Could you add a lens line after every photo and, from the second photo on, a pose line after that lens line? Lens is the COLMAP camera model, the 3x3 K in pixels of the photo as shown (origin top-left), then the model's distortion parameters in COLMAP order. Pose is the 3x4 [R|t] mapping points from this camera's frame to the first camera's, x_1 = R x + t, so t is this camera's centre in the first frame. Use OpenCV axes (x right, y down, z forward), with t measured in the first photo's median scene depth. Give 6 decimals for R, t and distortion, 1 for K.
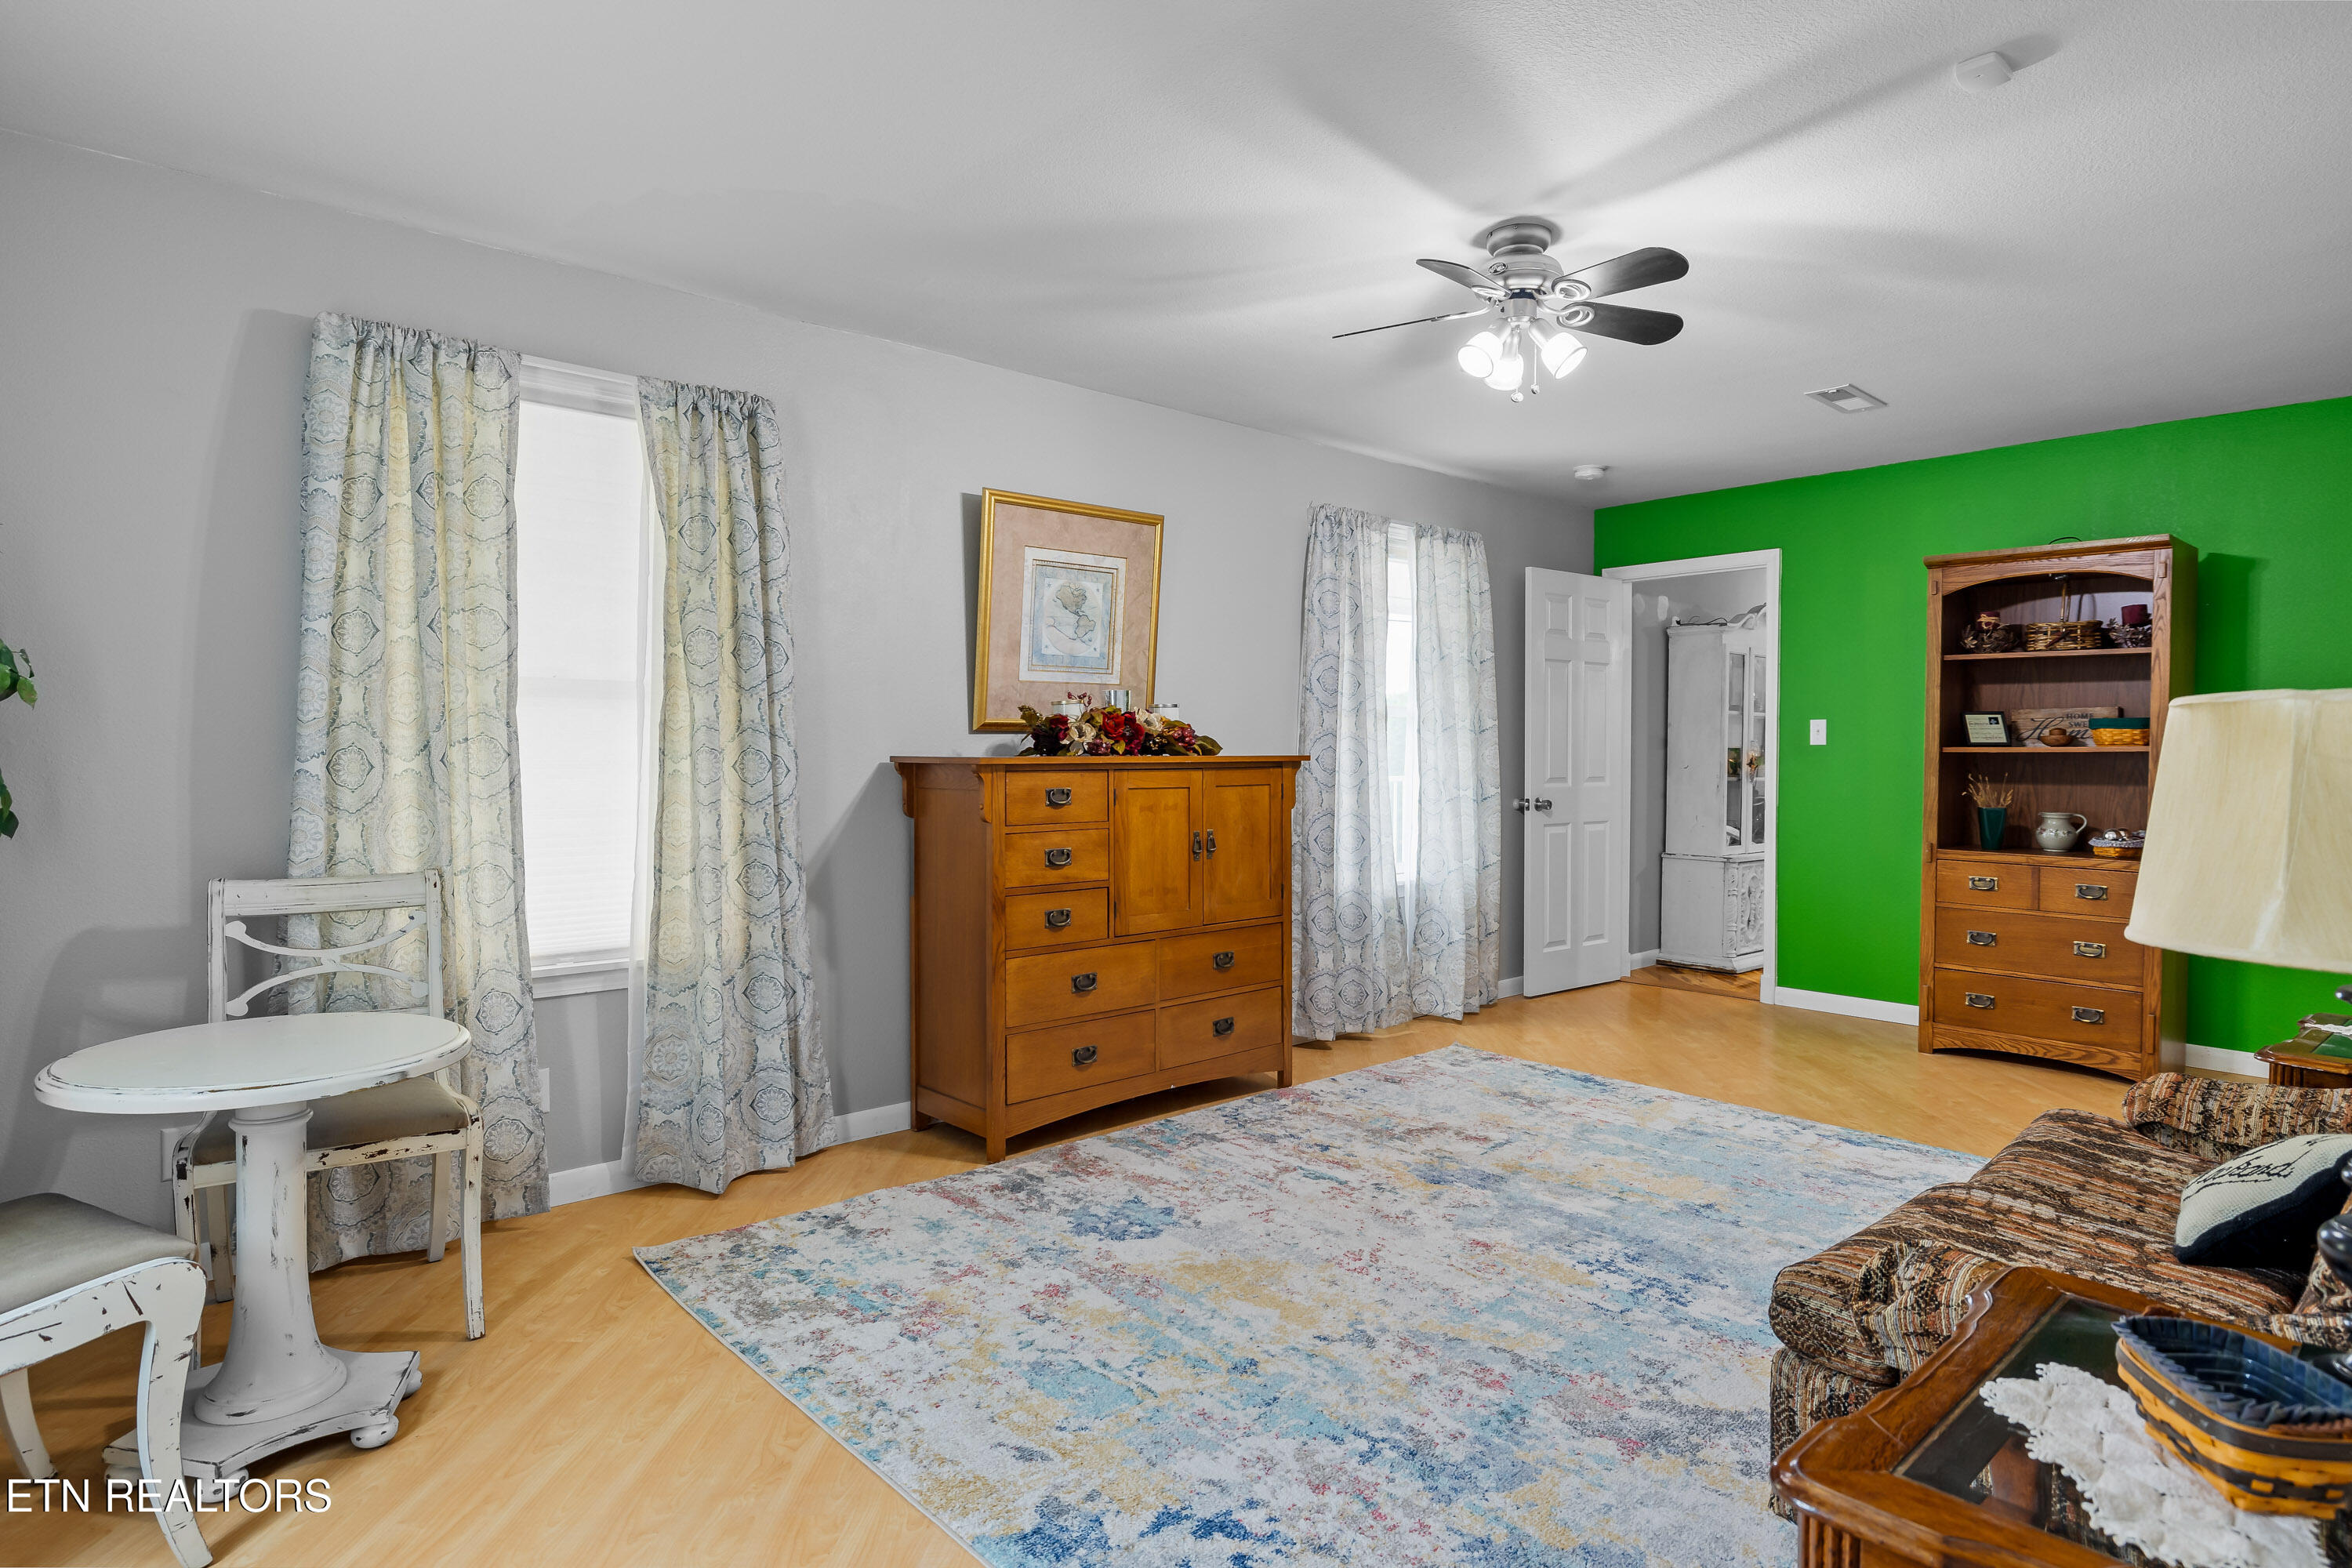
lens RADIAL K [[1301.9, 0, 1177.0], [0, 1301.9, 774.9], [0, 0, 1]] dist [-0.005365, -0.000858]
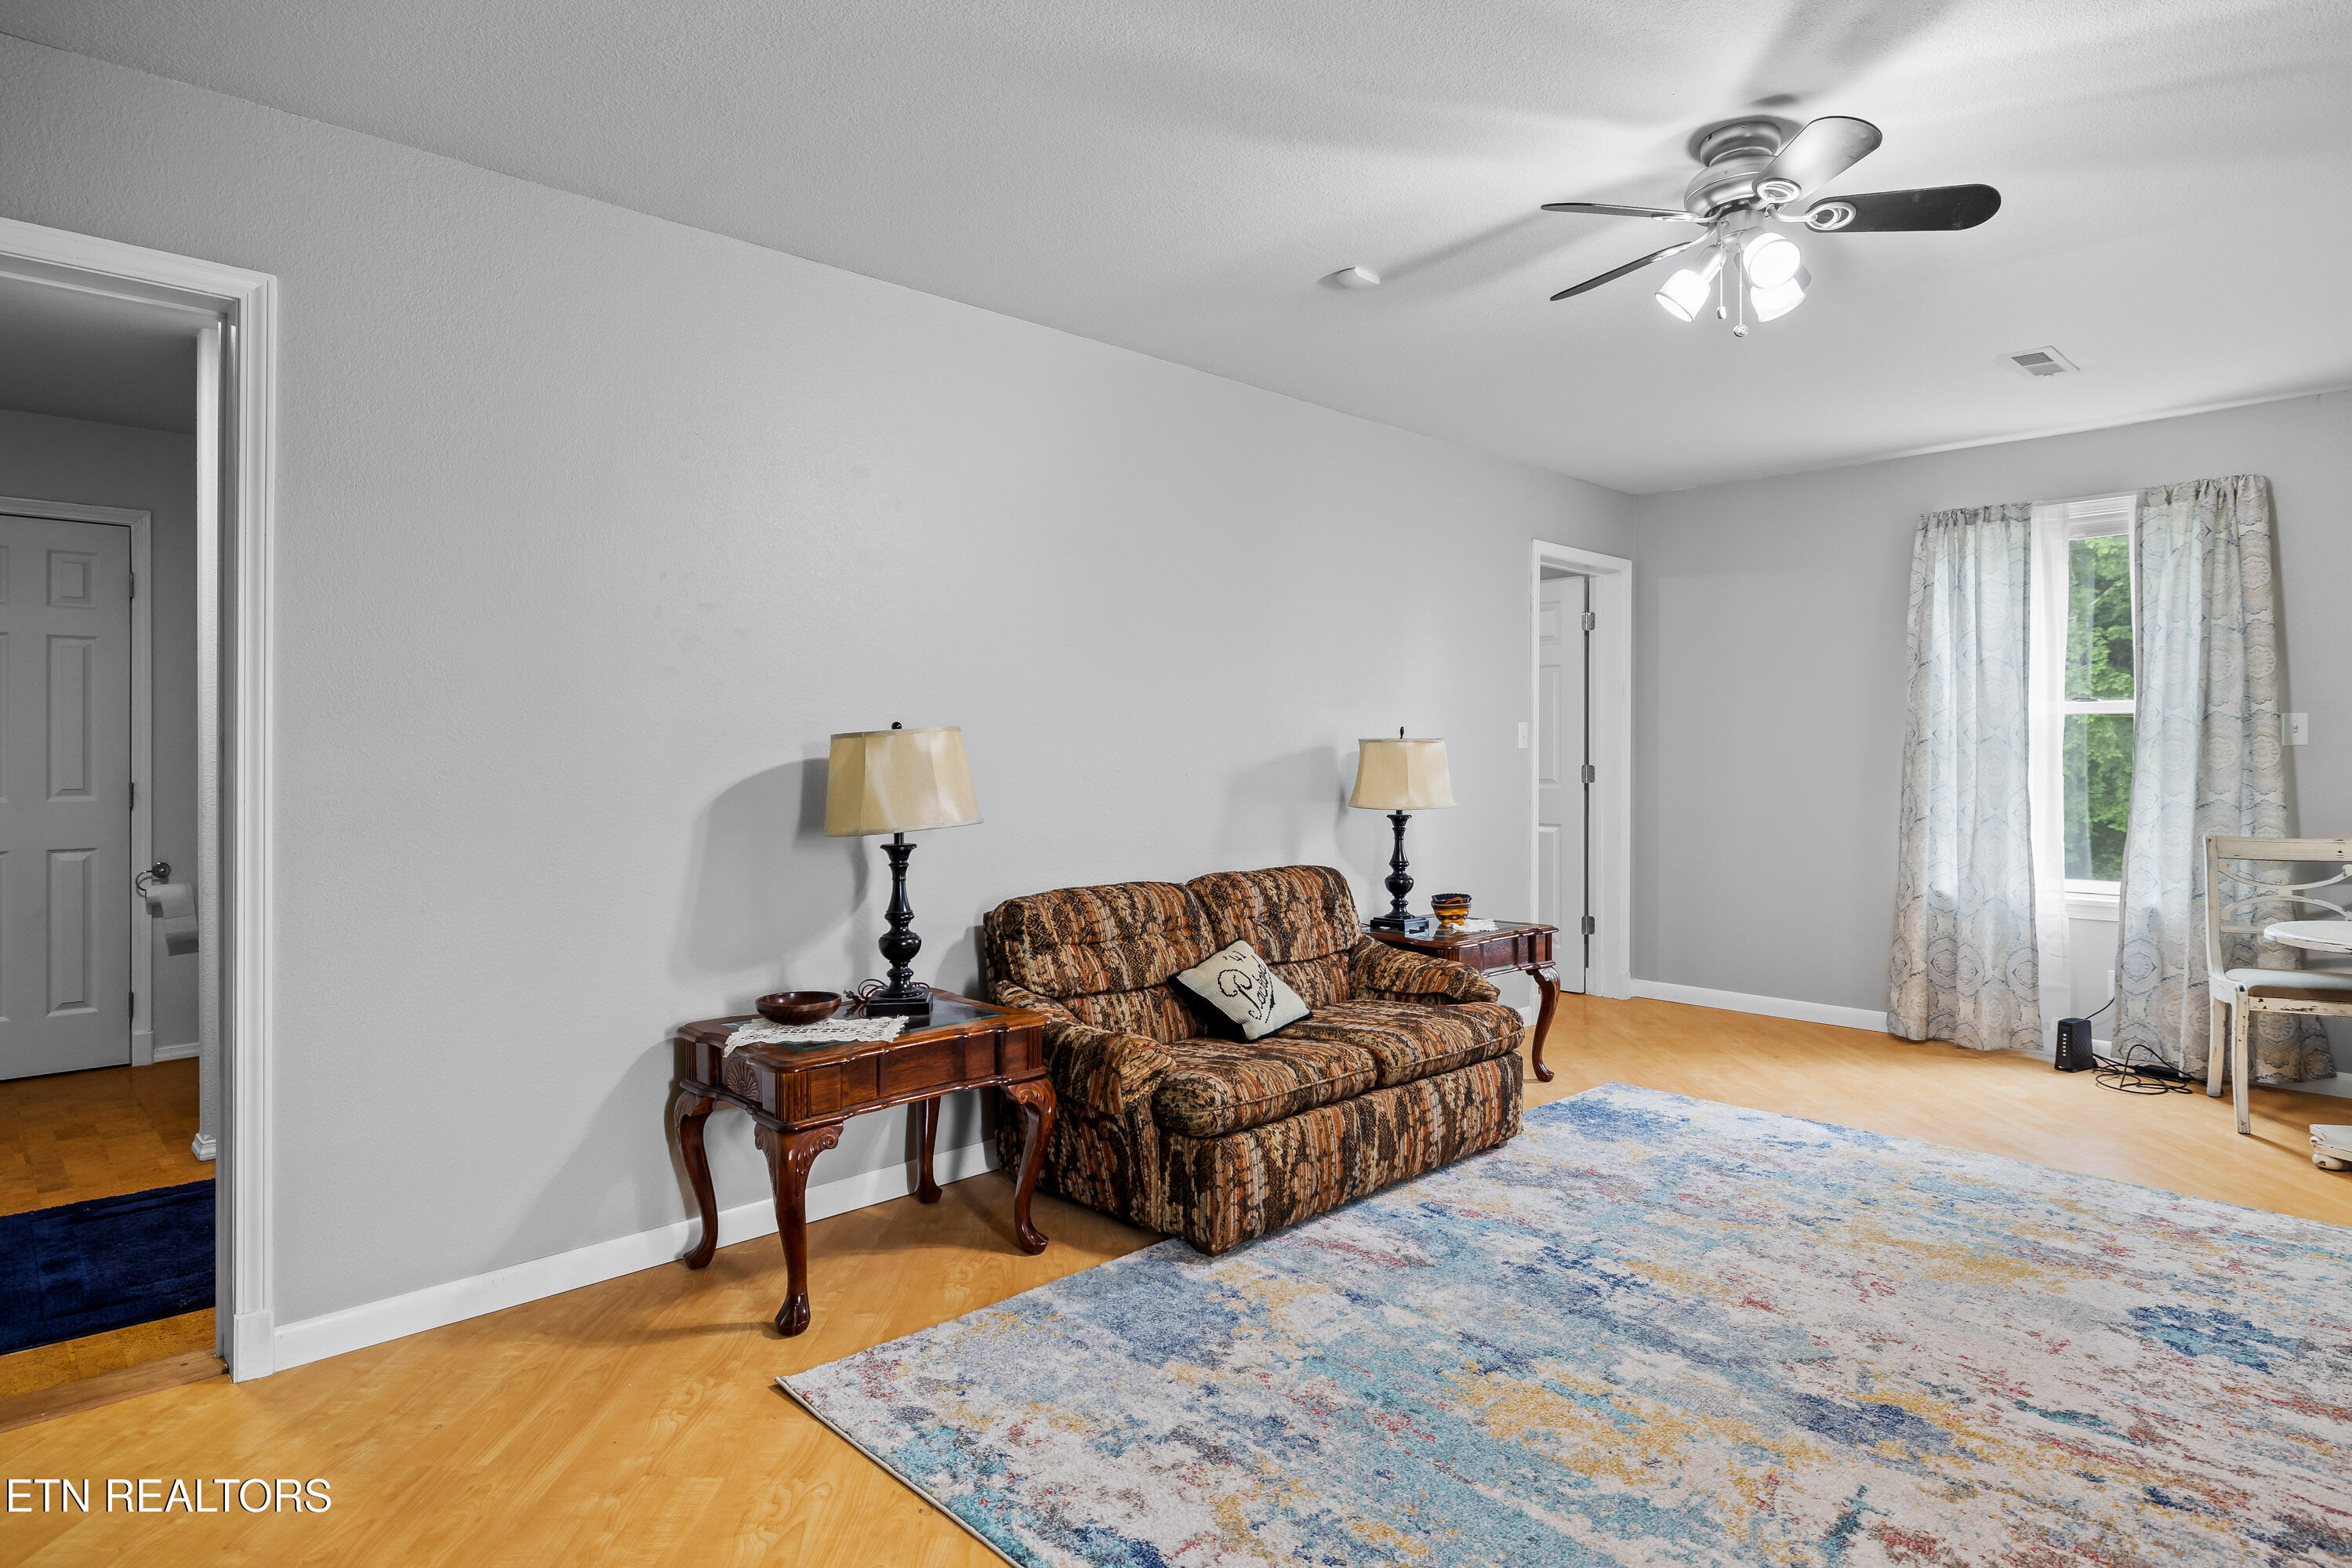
lens RADIAL K [[1301.9, 0, 1175.1], [0, 1301.9, 770.0], [0, 0, 1]] dist [-0.005365, -0.000858]
pose [[-0.999559, -0.002887, -0.029566, 0.694259], [-0.003812, 0.999504, 0.031267, -0.036477], [0.029461, 0.031366, -0.999074, 1.957388]]
